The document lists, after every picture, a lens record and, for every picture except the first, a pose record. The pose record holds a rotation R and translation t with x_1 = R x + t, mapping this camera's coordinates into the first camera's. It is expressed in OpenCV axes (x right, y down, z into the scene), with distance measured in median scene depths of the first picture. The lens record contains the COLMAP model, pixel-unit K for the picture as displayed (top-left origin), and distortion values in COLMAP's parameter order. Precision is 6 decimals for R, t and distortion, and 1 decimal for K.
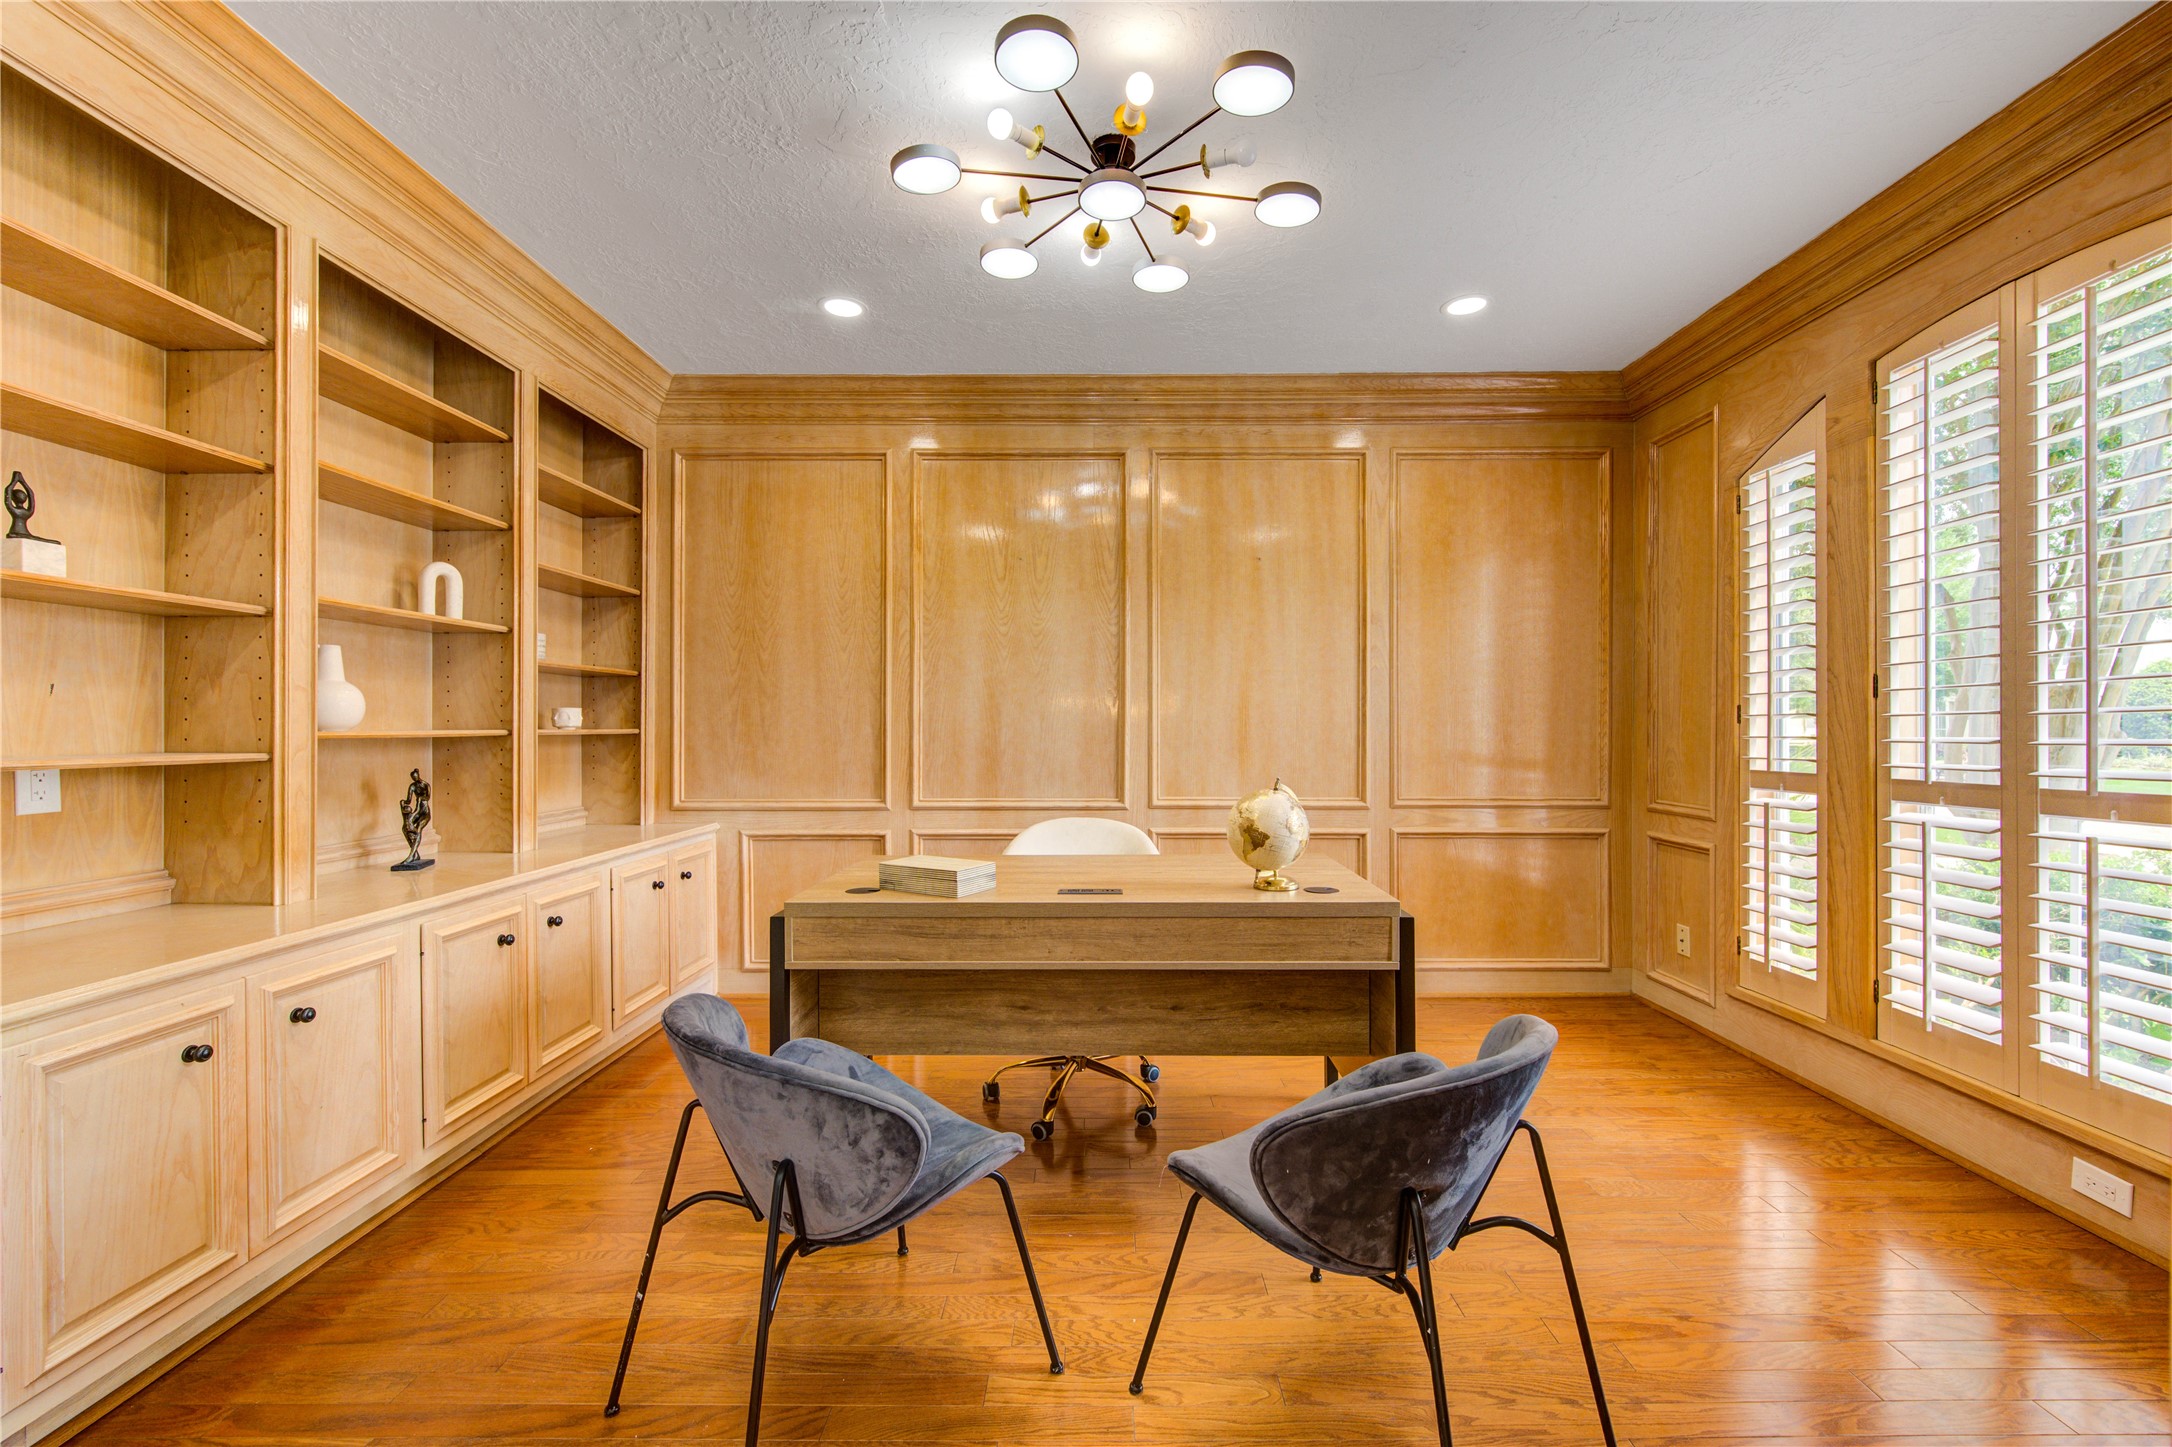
lens RADIAL K [[897.9, 0, 1097.3], [0, 897.9, 726.7], [0, 0, 1]] dist [0.000603, -0.000589]
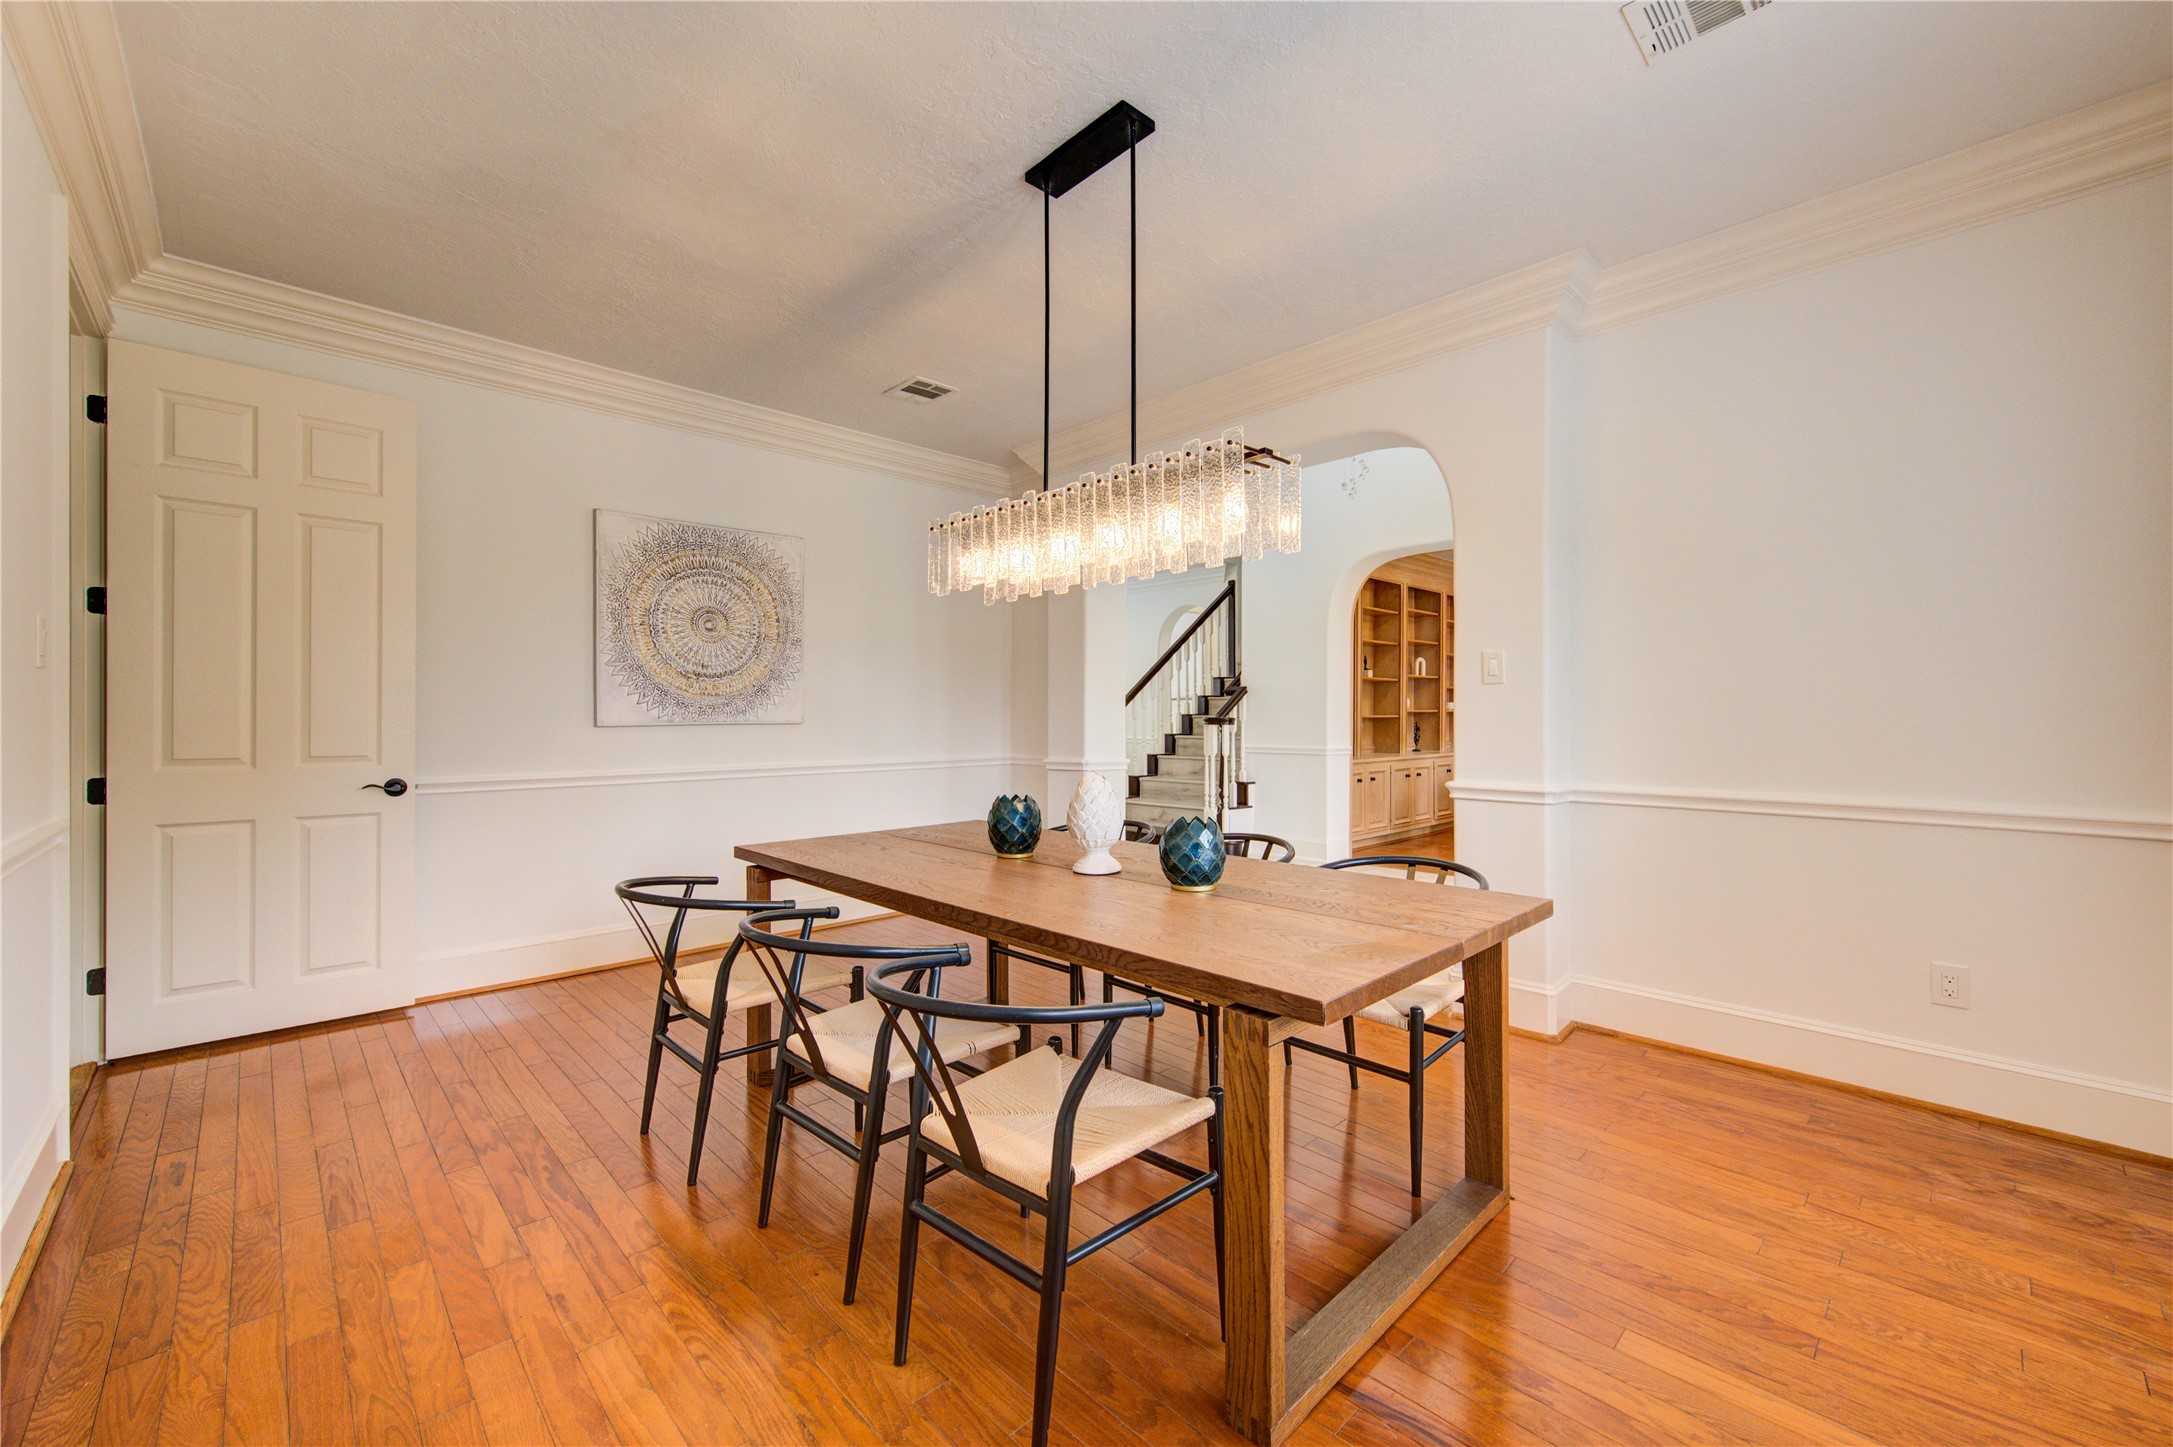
lens RADIAL K [[853.7, 0, 1080.6], [0, 853.7, 710.3], [0, 0, 1]] dist [-0.000114, 0.000052]
pose [[0.689372, -0.004120, -0.724396, 0.584072], [0.001755, 0.999990, -0.004018, 0.011797], [0.724405, 0.001499, 0.689373, -1.822595]]
